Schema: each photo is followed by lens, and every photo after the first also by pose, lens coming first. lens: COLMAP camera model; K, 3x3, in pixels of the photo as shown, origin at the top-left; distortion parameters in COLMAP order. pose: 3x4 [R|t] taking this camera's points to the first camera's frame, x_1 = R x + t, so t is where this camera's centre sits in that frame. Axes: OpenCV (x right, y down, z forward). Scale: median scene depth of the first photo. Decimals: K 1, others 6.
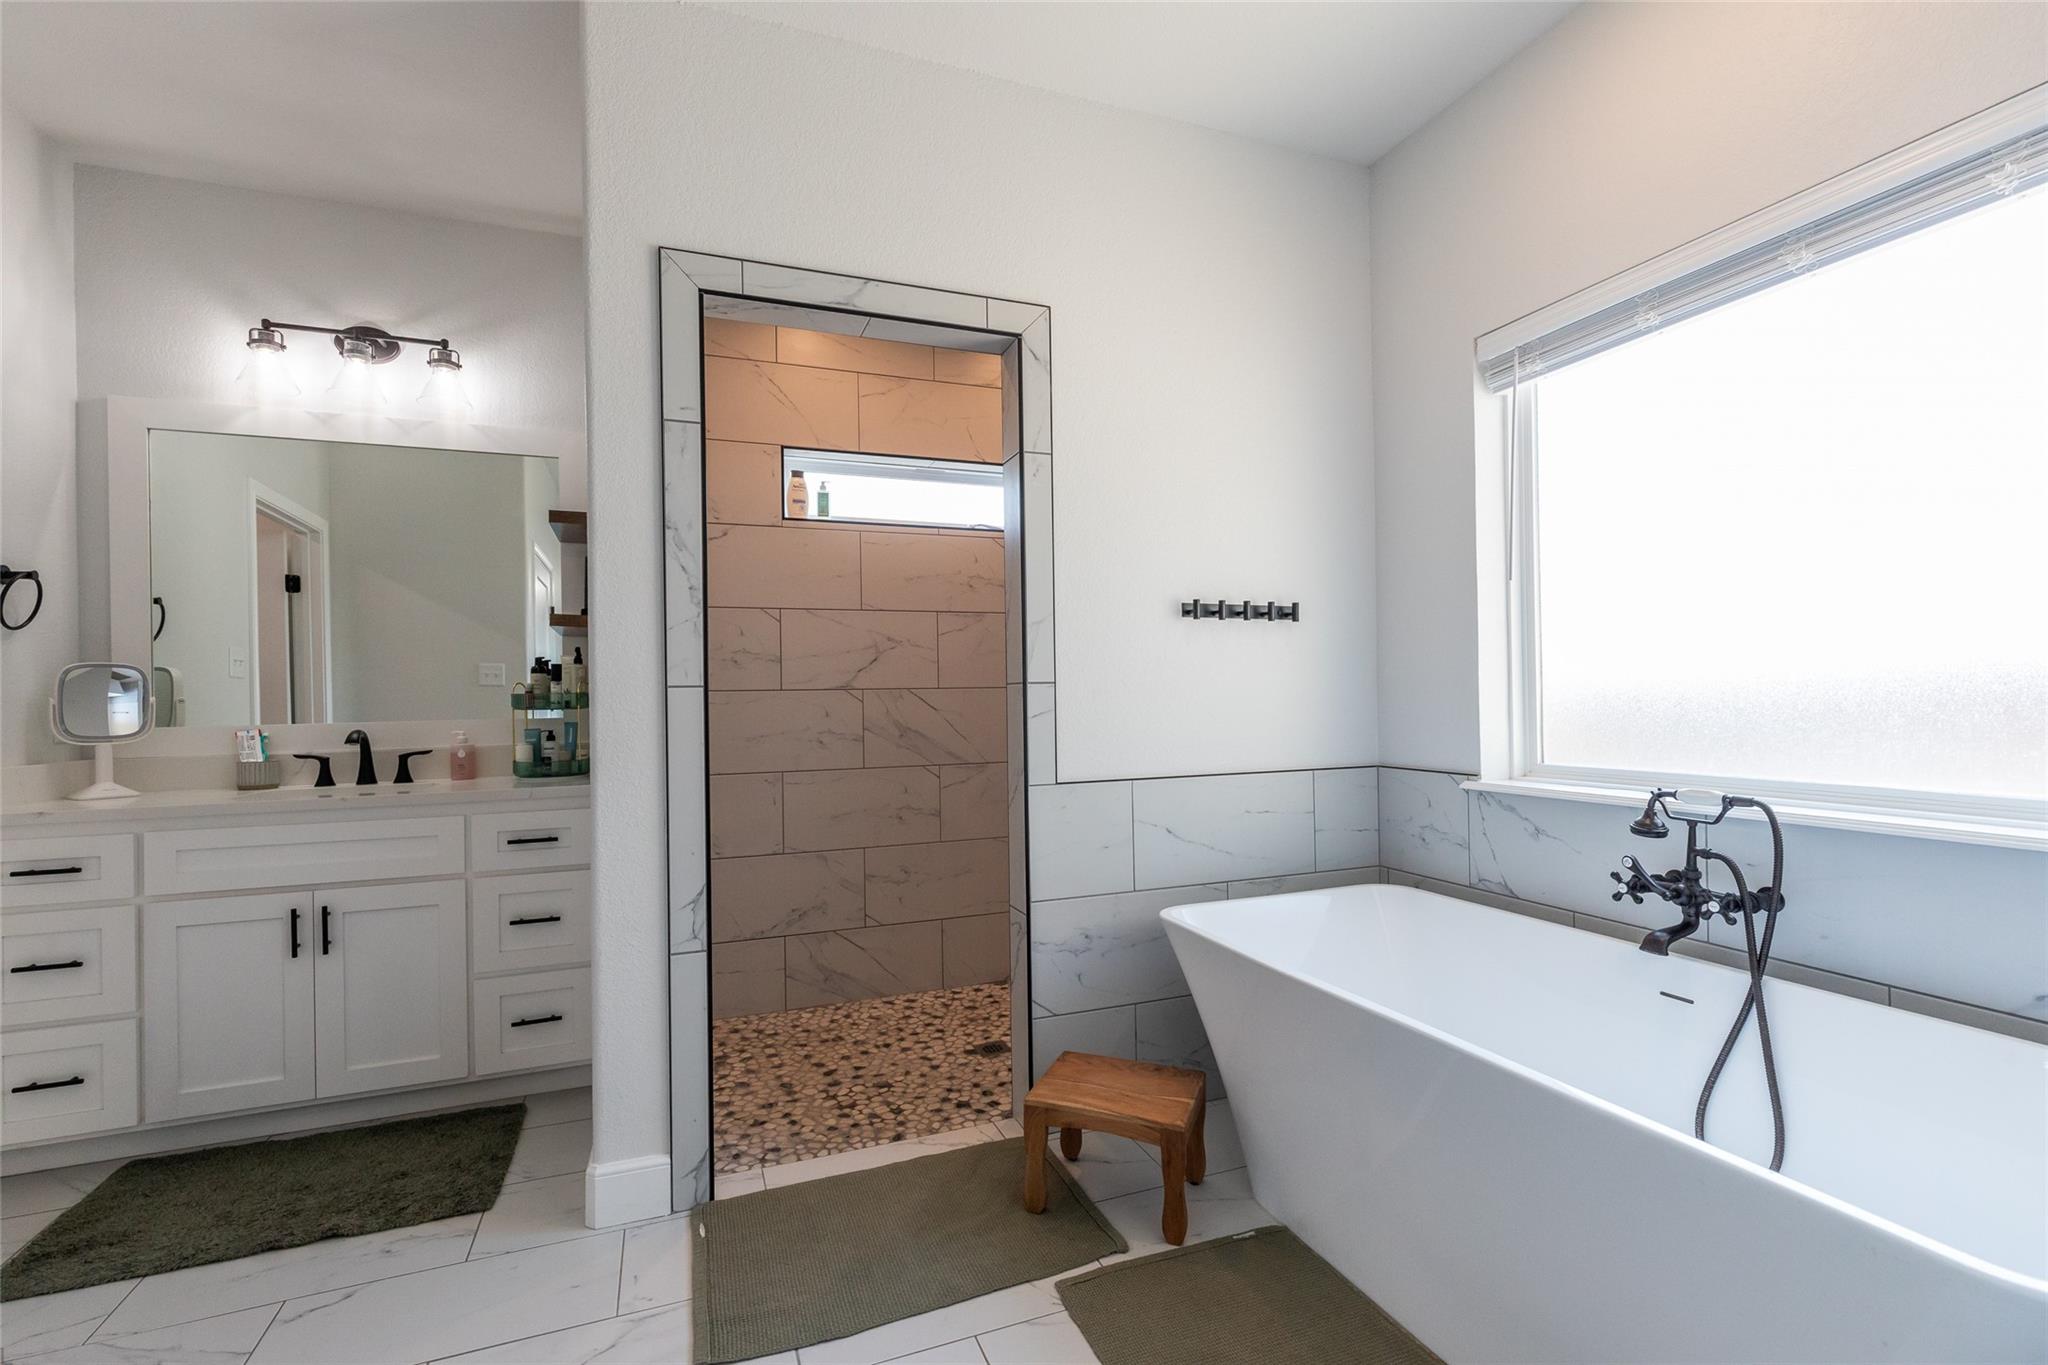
lens RADIAL K [[913.6, 0, 1020.2], [0, 913.6, 690.9], [0, 0, 1]] dist [0.003944, 0.000044]
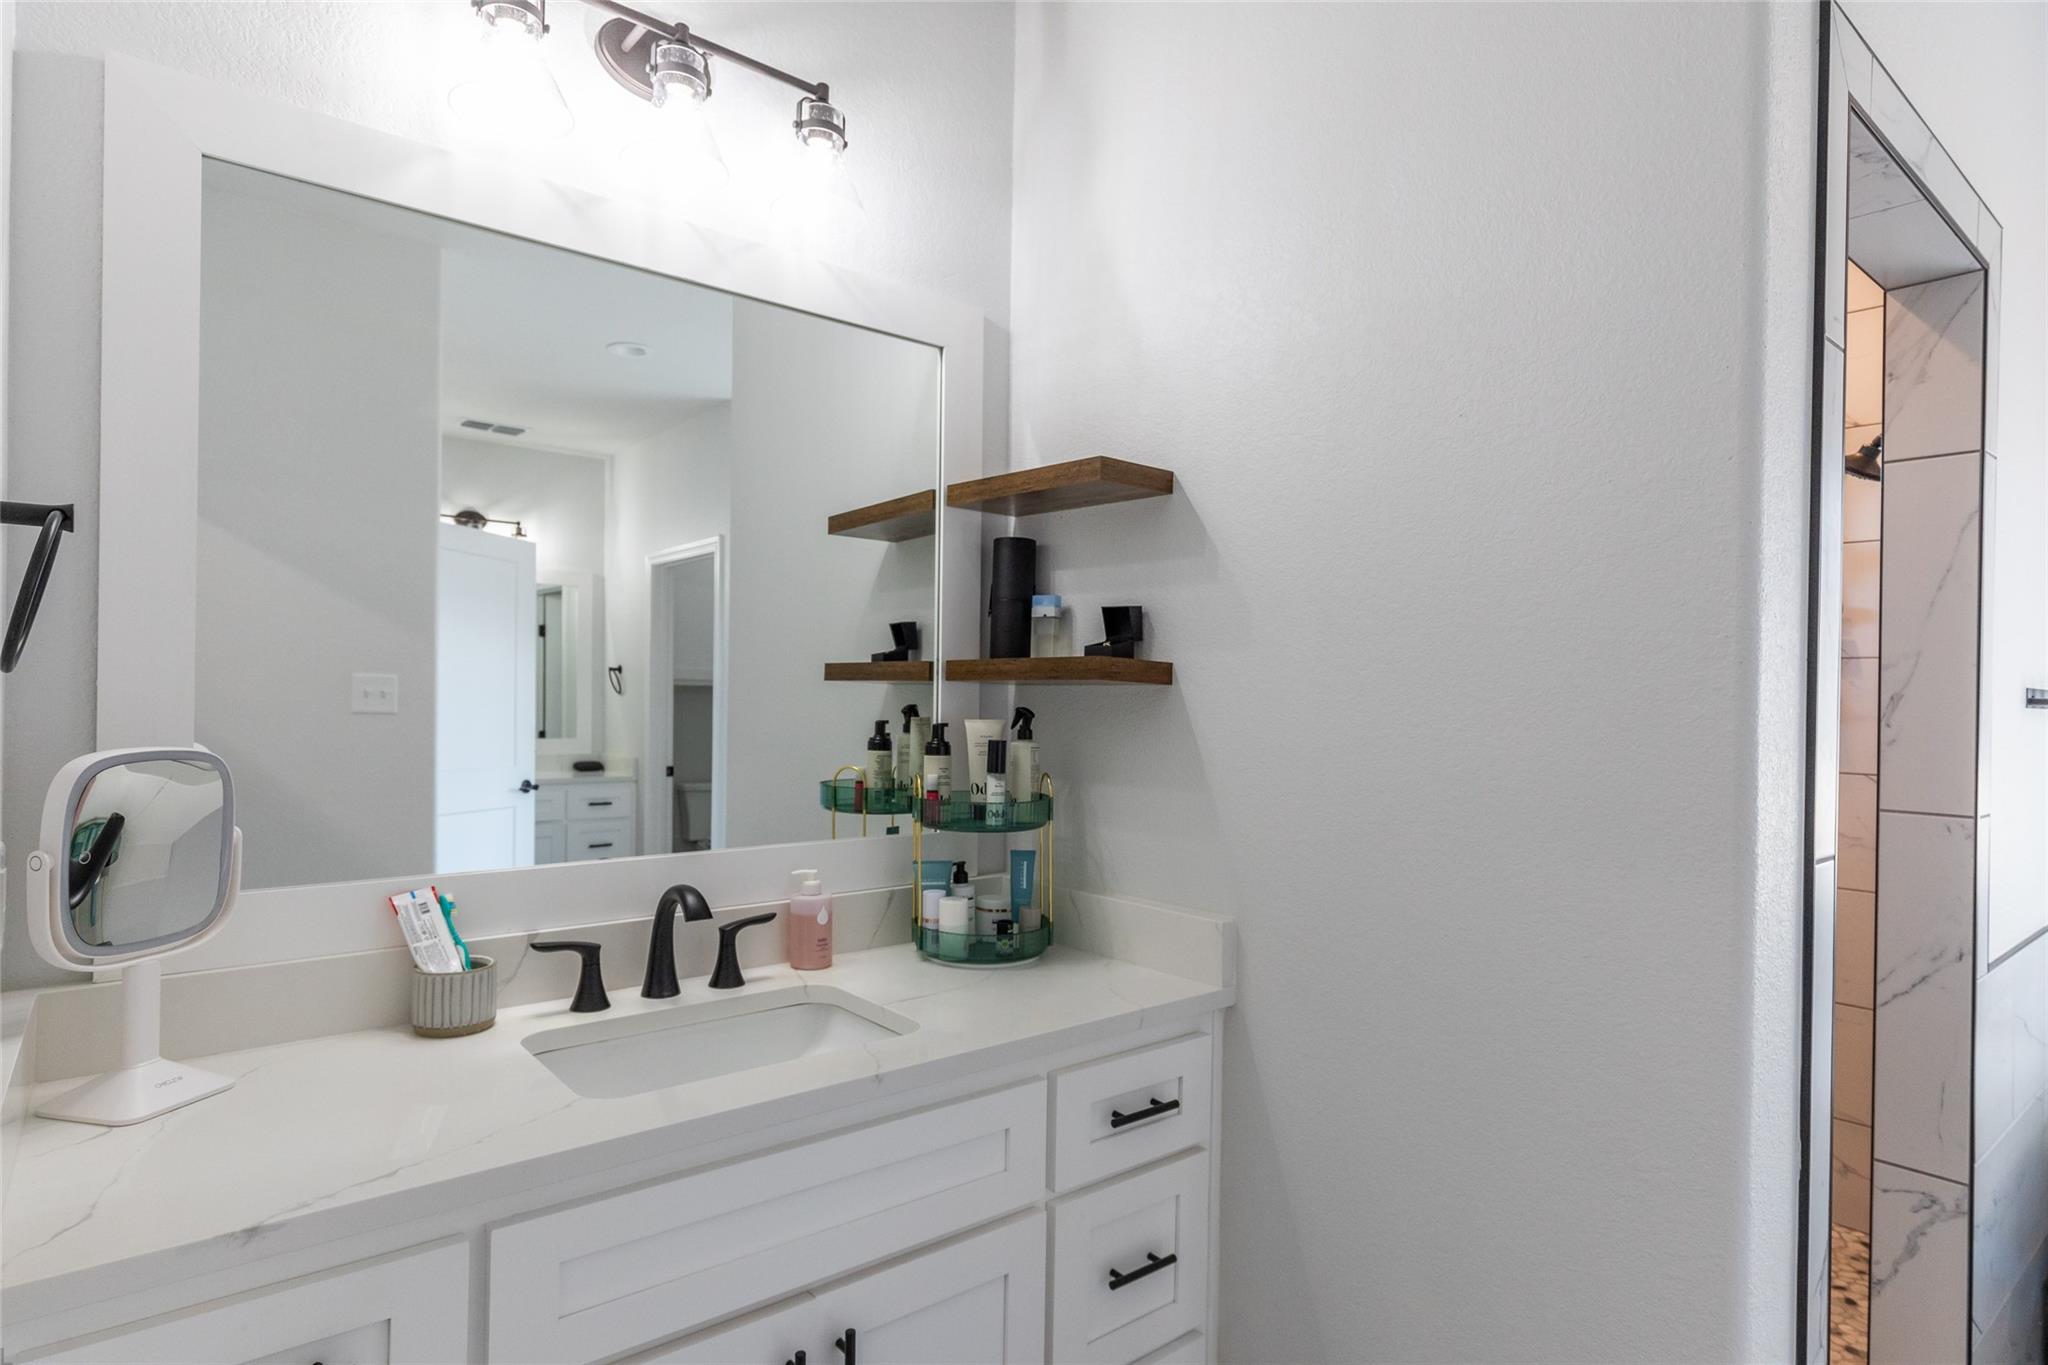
lens RADIAL K [[1101.5, 0, 1025.4], [0, 1101.5, 692.6], [0, 0, 1]] dist [0.001640, 0.000685]
pose [[0.946086, 0.031085, 0.322422, -0.890617], [-0.035195, 0.999356, 0.006924, -0.078773], [-0.321999, -0.017898, 0.946571, 0.496316]]
